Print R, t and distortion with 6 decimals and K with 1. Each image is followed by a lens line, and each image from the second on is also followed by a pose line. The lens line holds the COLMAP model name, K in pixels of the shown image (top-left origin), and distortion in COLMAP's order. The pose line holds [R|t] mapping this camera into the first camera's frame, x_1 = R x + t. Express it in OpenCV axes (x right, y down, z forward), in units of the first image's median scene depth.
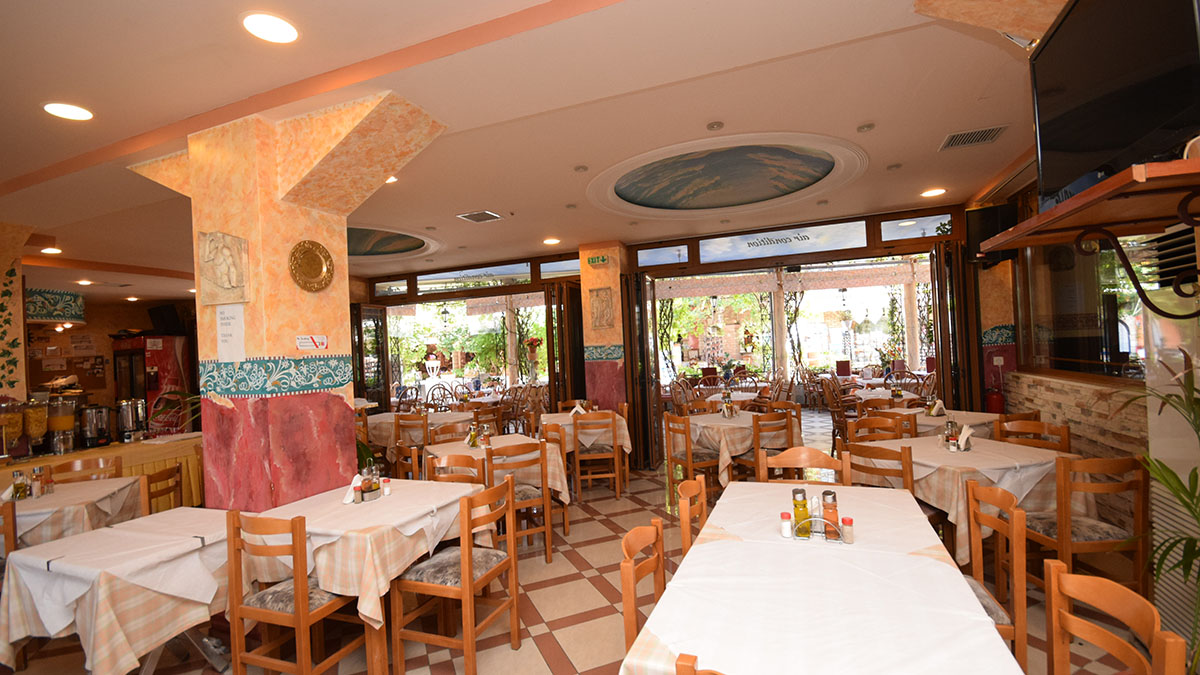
lens RADIAL K [[529.7, 0, 600.0], [0, 529.7, 337.5], [0, 0, 1]] dist [0.000001, 0.000196]
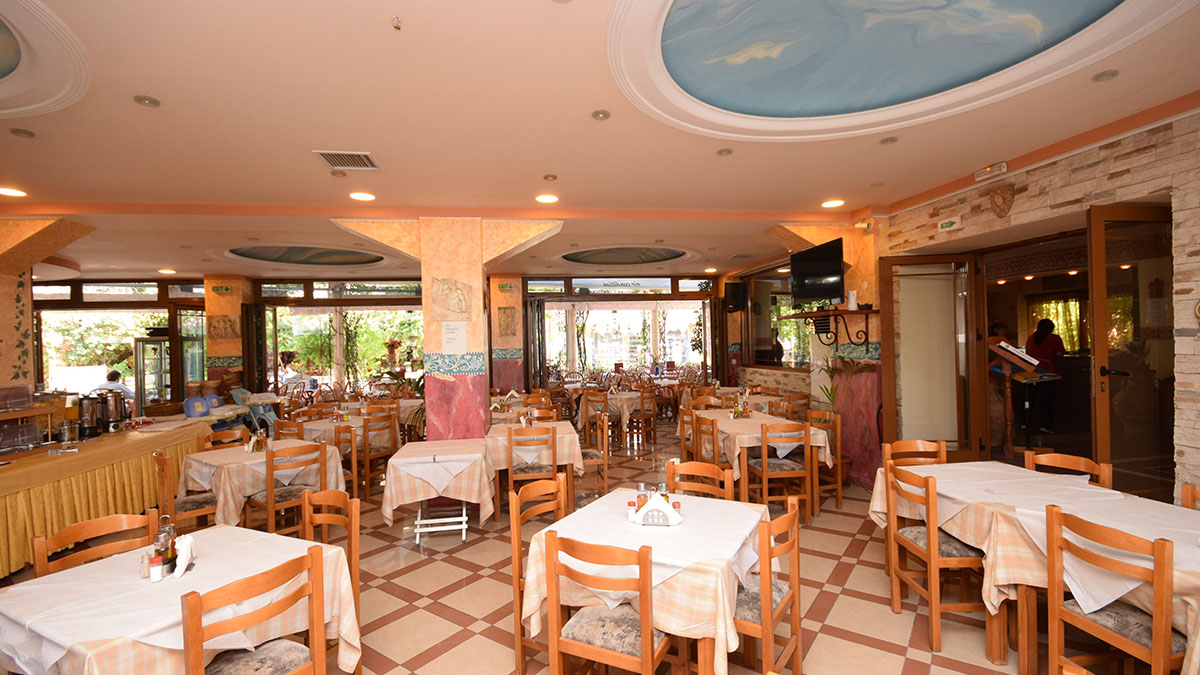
lens RADIAL K [[529.7, 0, 600.0], [0, 529.7, 337.5], [0, 0, 1]] dist [0.000001, 0.000196]
pose [[0.862492, 0.032574, 0.505021, -0.708446], [-0.027713, 0.999469, -0.017137, 0.004370], [-0.505311, 0.000785, 0.862937, -0.451453]]
